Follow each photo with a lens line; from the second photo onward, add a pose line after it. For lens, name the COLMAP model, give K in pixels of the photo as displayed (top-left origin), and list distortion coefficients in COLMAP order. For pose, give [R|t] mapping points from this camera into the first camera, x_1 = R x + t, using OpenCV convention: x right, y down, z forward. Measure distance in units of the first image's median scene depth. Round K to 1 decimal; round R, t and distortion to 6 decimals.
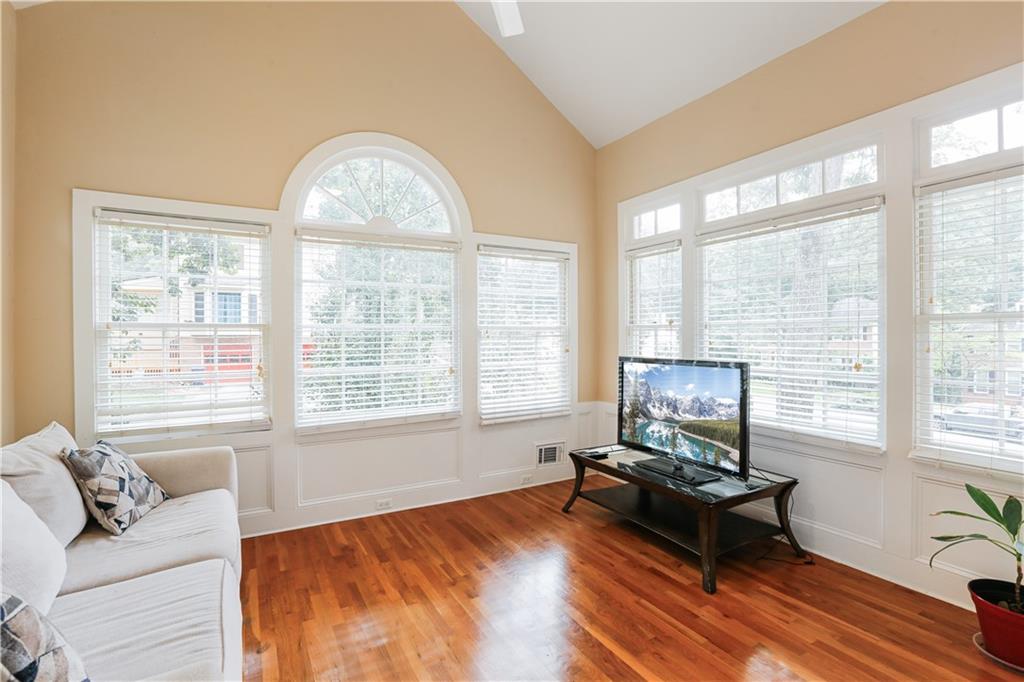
lens RADIAL K [[470.6, 0, 516.8], [0, 470.6, 337.8], [0, 0, 1]] dist [-0.025154, 0.000081]
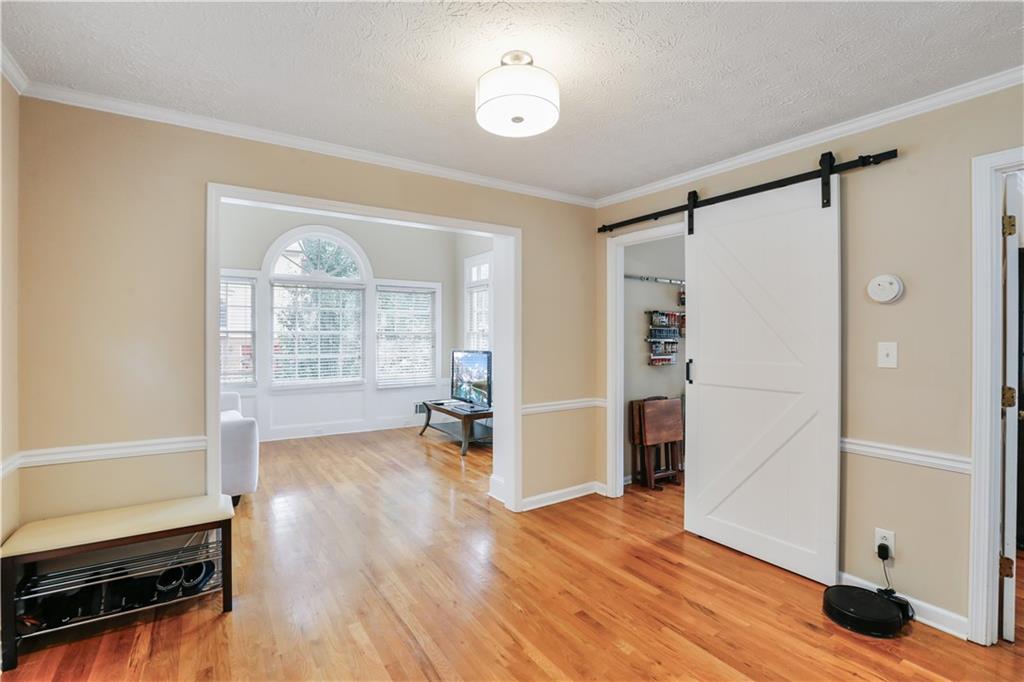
lens RADIAL K [[470.6, 0, 511.8], [0, 470.6, 339.2], [0, 0, 1]] dist [-0.025154, 0.000081]
pose [[0.998907, 0.003411, 0.046614, 0.368299], [-0.003306, 0.999992, -0.002313, 0.004388], [-0.046622, 0.002156, 0.998910, -0.827022]]
